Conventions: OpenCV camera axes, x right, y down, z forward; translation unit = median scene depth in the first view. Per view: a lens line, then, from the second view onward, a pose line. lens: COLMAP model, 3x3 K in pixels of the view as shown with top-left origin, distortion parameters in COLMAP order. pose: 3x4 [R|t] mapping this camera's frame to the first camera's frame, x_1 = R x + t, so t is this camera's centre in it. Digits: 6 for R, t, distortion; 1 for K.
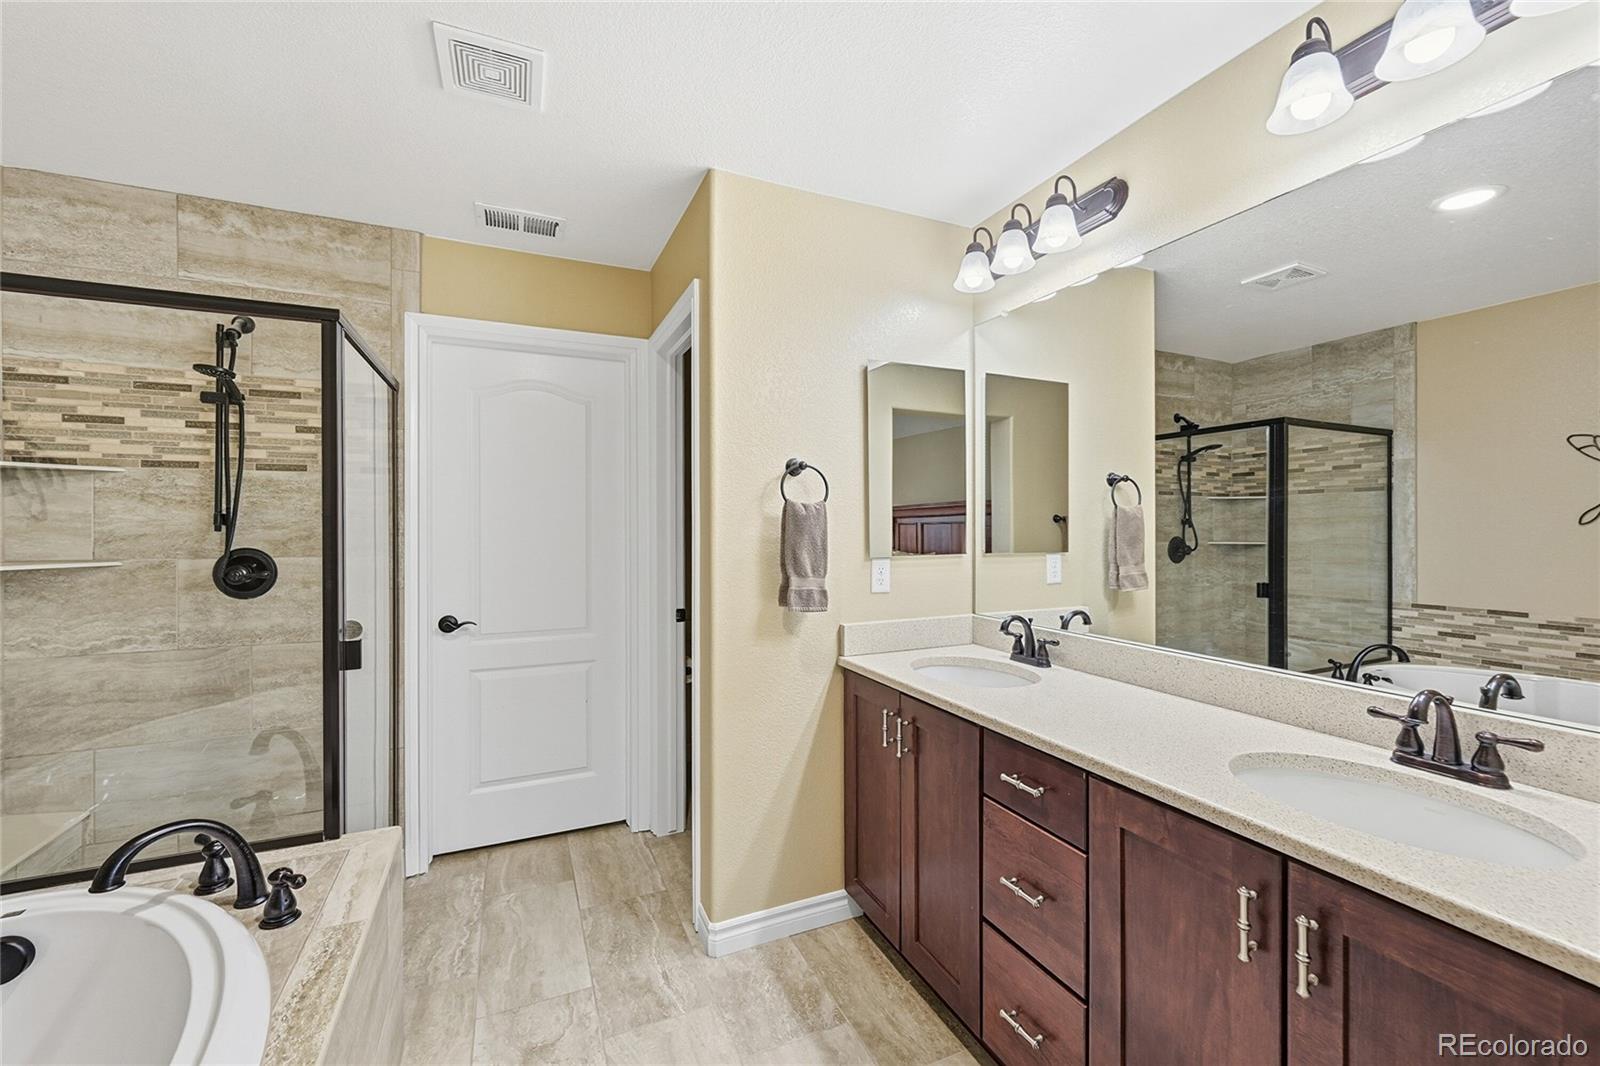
lens RADIAL K [[639.7, 0, 798.6], [0, 639.7, 533.1], [0, 0, 1]] dist [-0.002337, -0.000582]
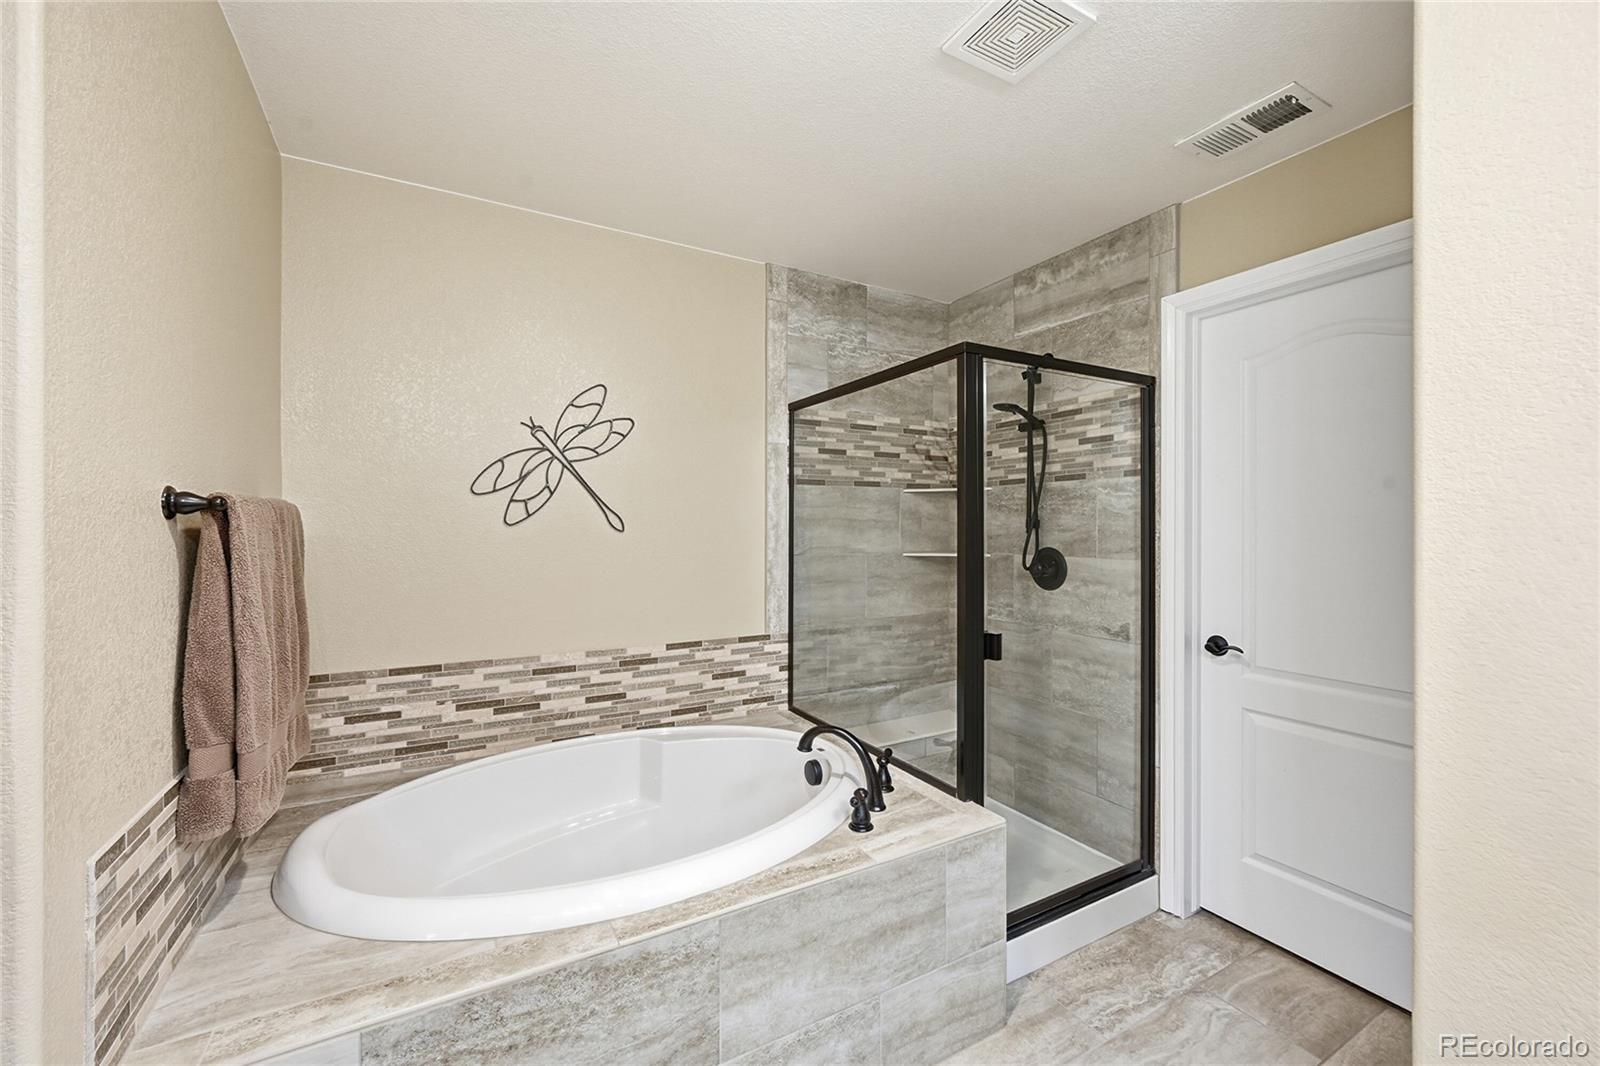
lens RADIAL K [[639.7, 0, 794.4], [0, 639.7, 531.2], [0, 0, 1]] dist [-0.002337, -0.000582]
pose [[0.085686, 0.007411, -0.996295, 0.283444], [-0.010614, 0.999922, 0.006525, -0.009843], [0.996266, 0.010016, 0.085758, 0.422725]]
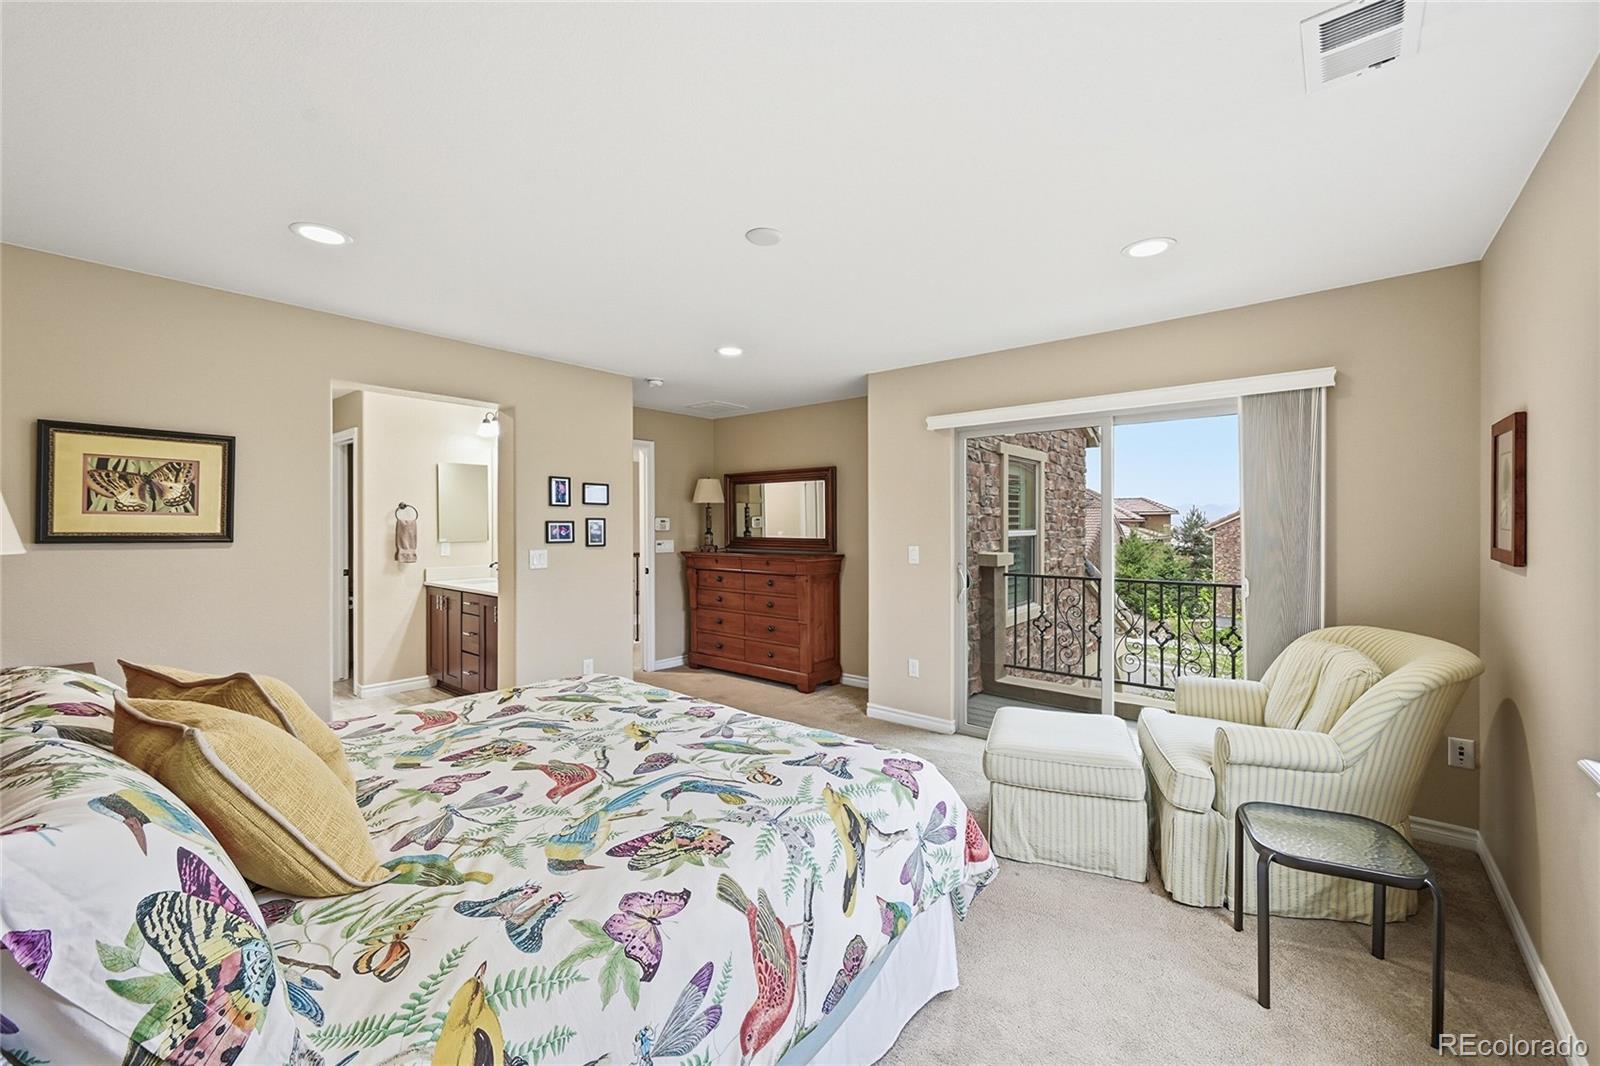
lens RADIAL K [[639.7, 0, 801.4], [0, 639.7, 534.5], [0, 0, 1]] dist [-0.002337, -0.000582]
pose [[0.900646, 0.000140, 0.434553, 0.304320], [0.003283, 0.999969, -0.007127, 0.031489], [-0.434541, 0.007846, 0.900618, -1.883705]]
